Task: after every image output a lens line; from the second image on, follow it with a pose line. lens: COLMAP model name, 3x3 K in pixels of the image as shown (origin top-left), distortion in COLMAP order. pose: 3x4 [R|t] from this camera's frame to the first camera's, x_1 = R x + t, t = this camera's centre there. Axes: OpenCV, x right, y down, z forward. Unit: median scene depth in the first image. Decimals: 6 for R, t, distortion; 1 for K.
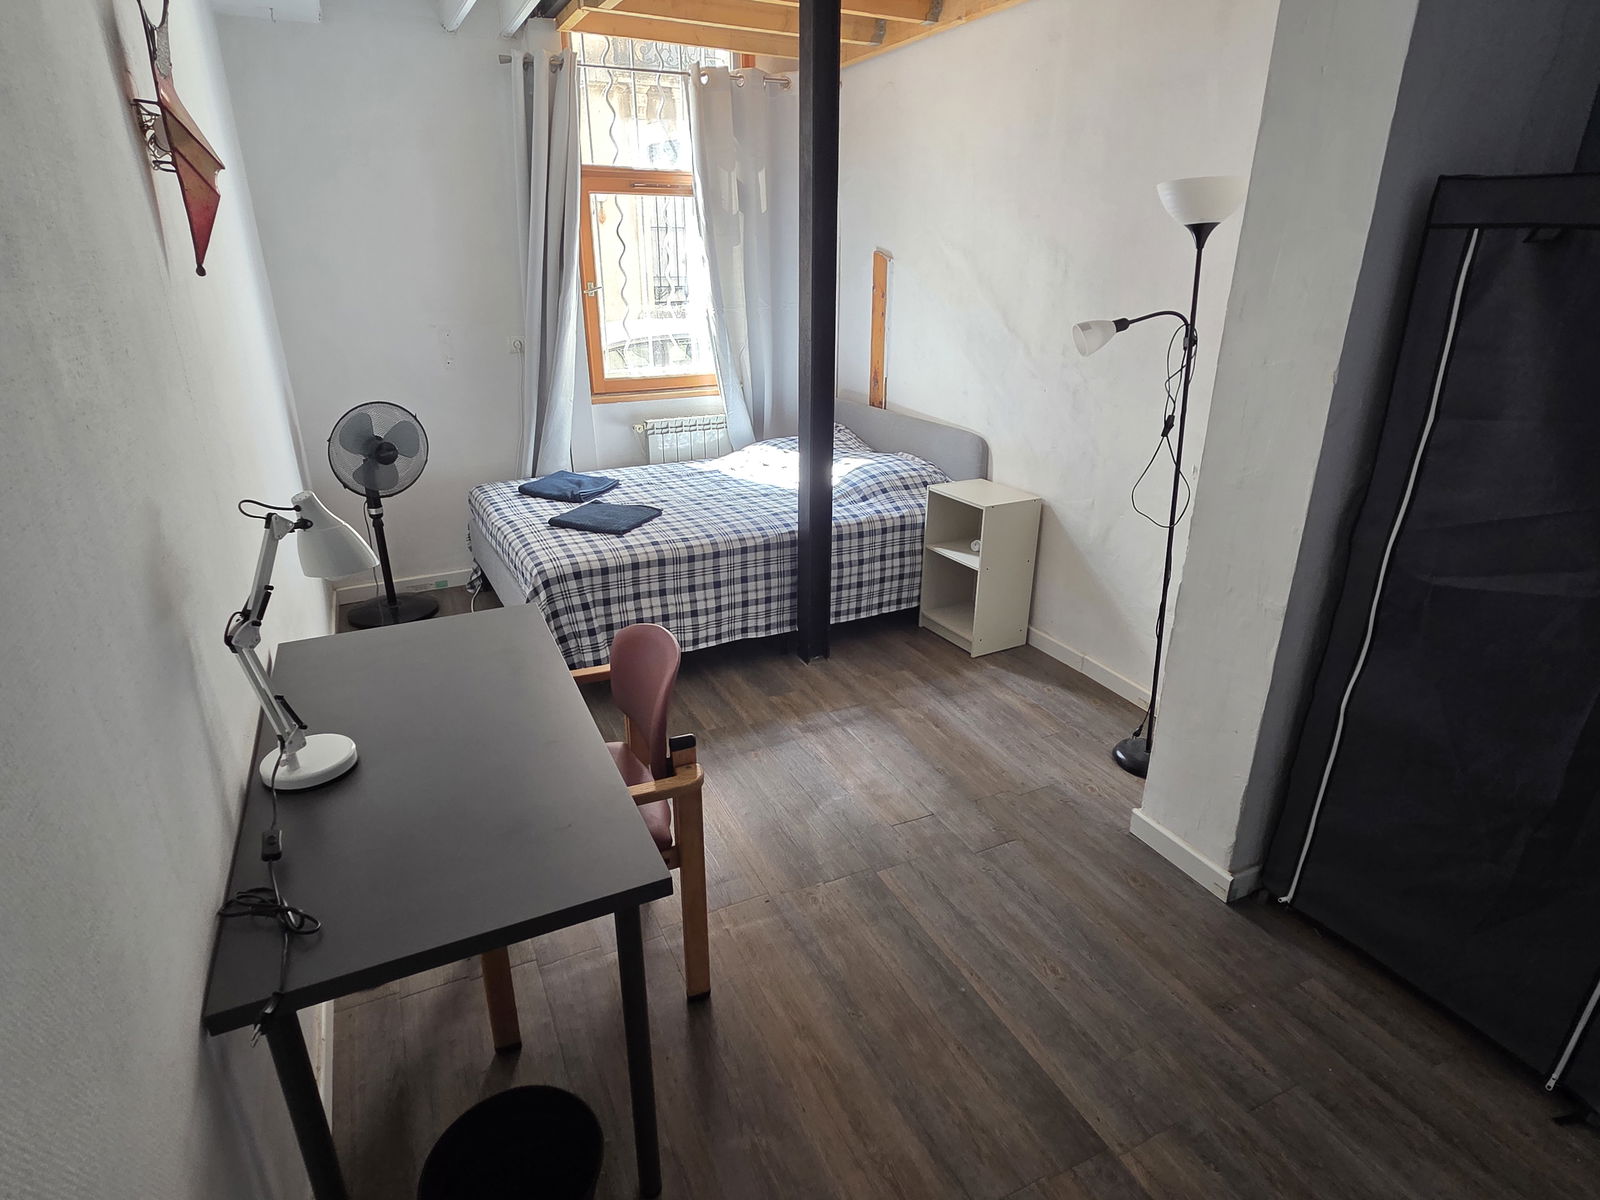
lens RADIAL K [[866.0, 0, 798.6], [0, 866.0, 598.0], [0, 0, 1]] dist [-0.000725, 0.000100]
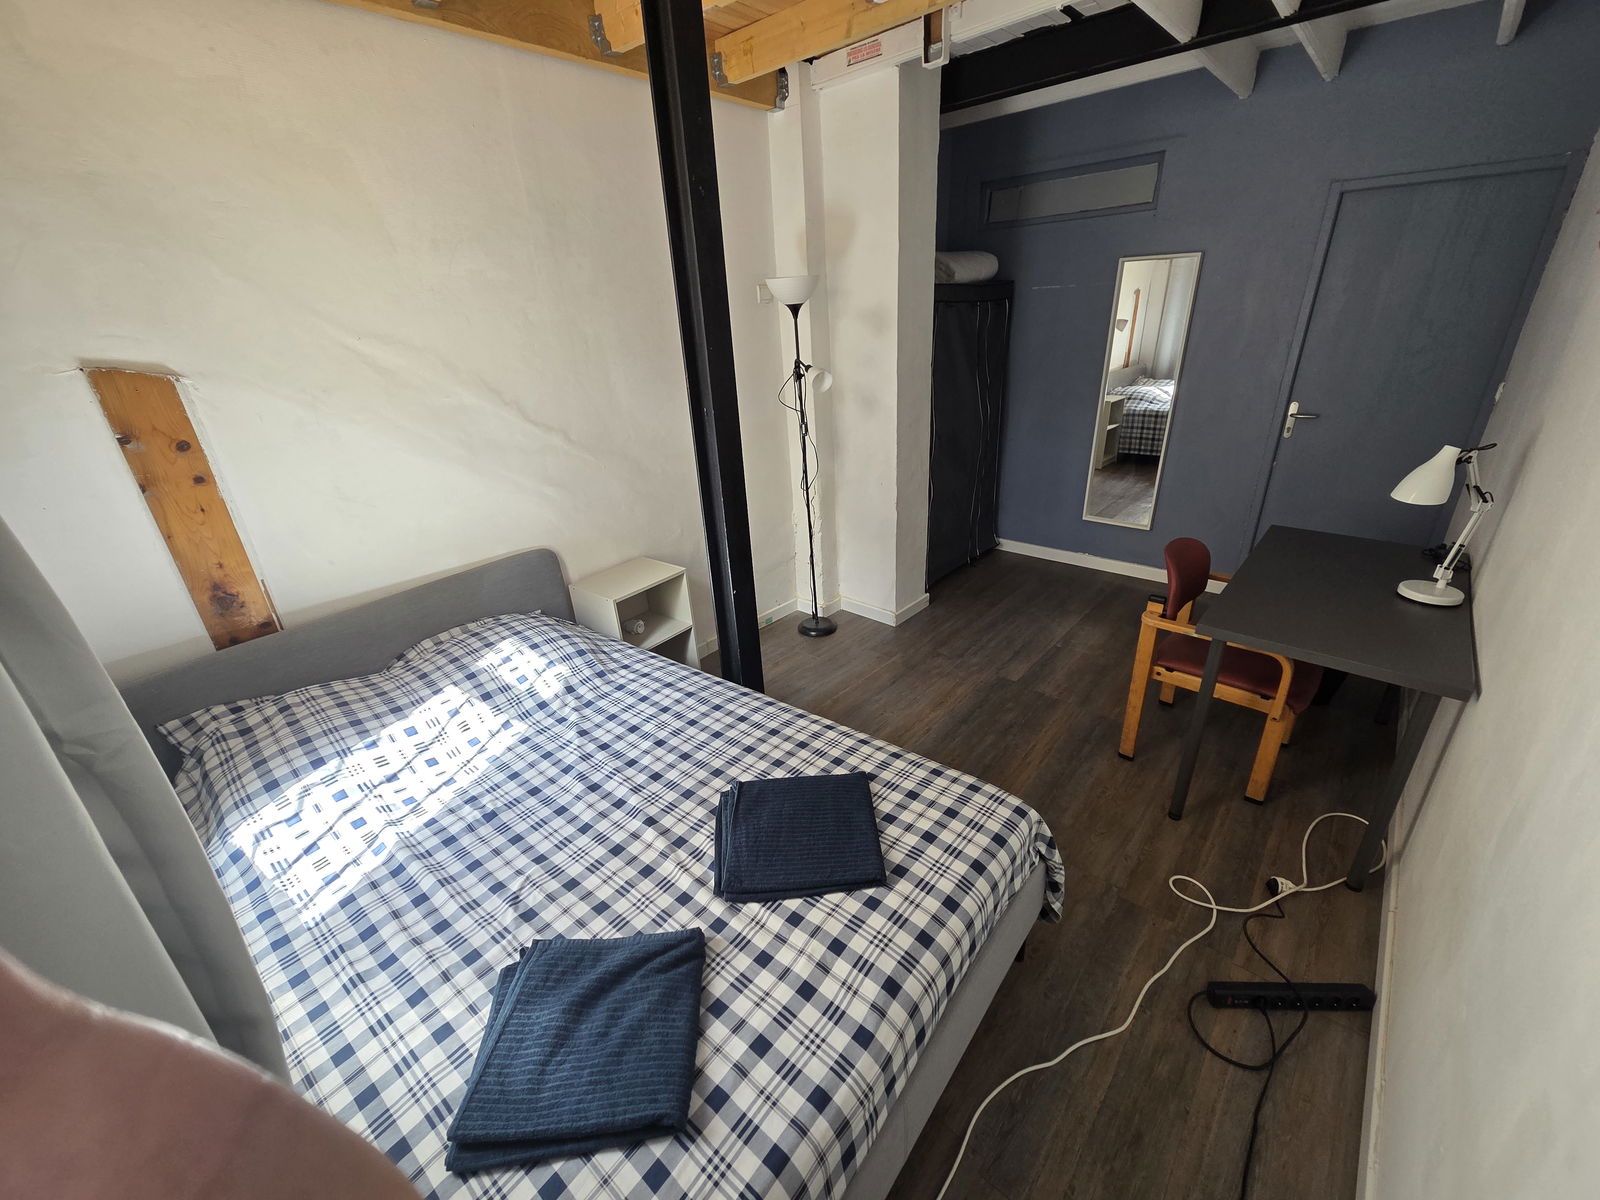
lens RADIAL K [[651.2, 0, 799.4], [0, 651.2, 602.8], [0, 0, 1]] dist [0.003292, 0.000267]
pose [[-0.389599, -0.363835, 0.846071, -0.547359], [0.386326, 0.769369, 0.508747, -0.436756], [-0.836041, 0.525066, -0.159186, 1.046974]]
